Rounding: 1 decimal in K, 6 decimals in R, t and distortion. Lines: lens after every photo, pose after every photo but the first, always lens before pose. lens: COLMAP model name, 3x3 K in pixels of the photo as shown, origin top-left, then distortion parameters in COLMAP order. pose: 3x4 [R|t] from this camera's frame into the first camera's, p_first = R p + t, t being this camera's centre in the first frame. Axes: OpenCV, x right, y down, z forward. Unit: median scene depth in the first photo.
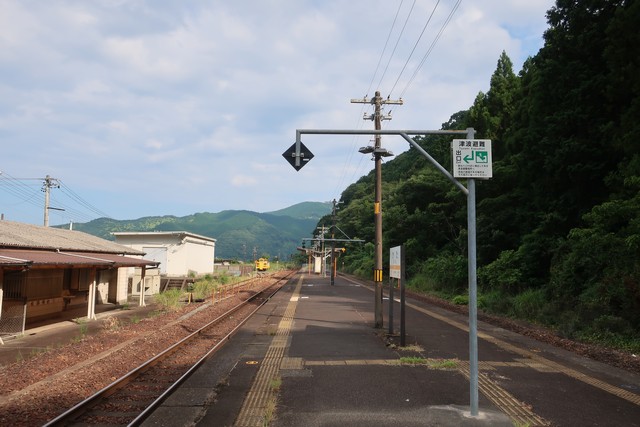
lens RADIAL K [[503.6, 0, 329.6], [0, 503.6, 256.0], [0, 0, 1]] dist [-0.002506, -0.000969]
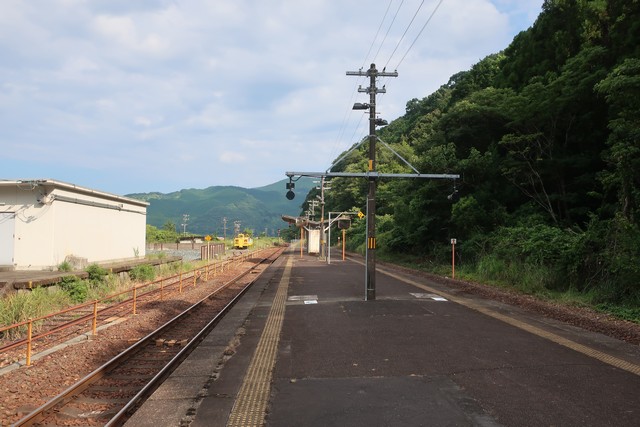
lens RADIAL K [[503.6, 0, 322.6], [0, 503.6, 219.8], [0, 0, 1]] dist [-0.002506, -0.000969]
pose [[0.999892, -0.012765, 0.007286, -0.020009], [0.012924, 0.999671, -0.022146, 0.005113], [-0.007001, 0.022238, 0.999728, 0.421739]]
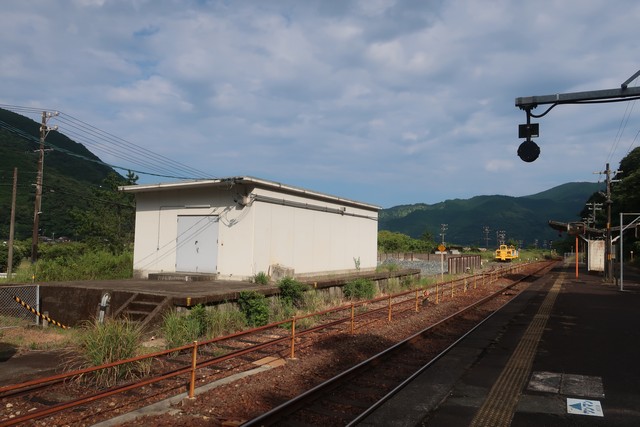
lens RADIAL K [[503.6, 0, 321.5], [0, 503.6, 218.4], [0, 0, 1]] dist [-0.002506, -0.000969]
pose [[0.872692, -0.022026, -0.487775, -0.020404], [-0.002139, 0.998800, -0.048929, 0.007052], [0.488267, 0.043743, 0.871597, 0.548469]]
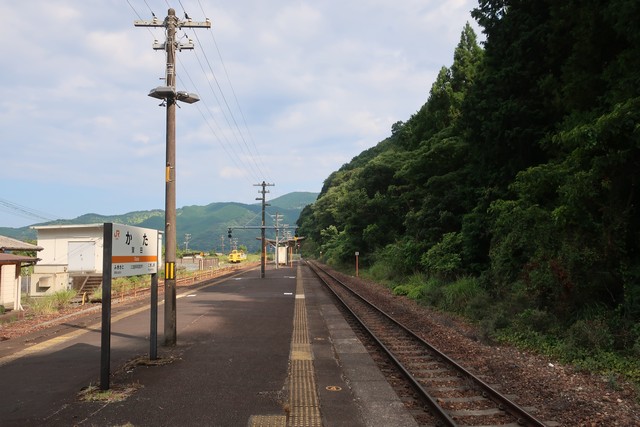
lens RADIAL K [[503.6, 0, 326.0], [0, 503.6, 248.6], [0, 0, 1]] dist [-0.002506, -0.000969]
pose [[0.999534, -0.028719, 0.010385, 0.071308], [0.028656, 0.999571, 0.006100, 0.002813], [-0.010556, -0.005799, 0.999927, 0.069372]]
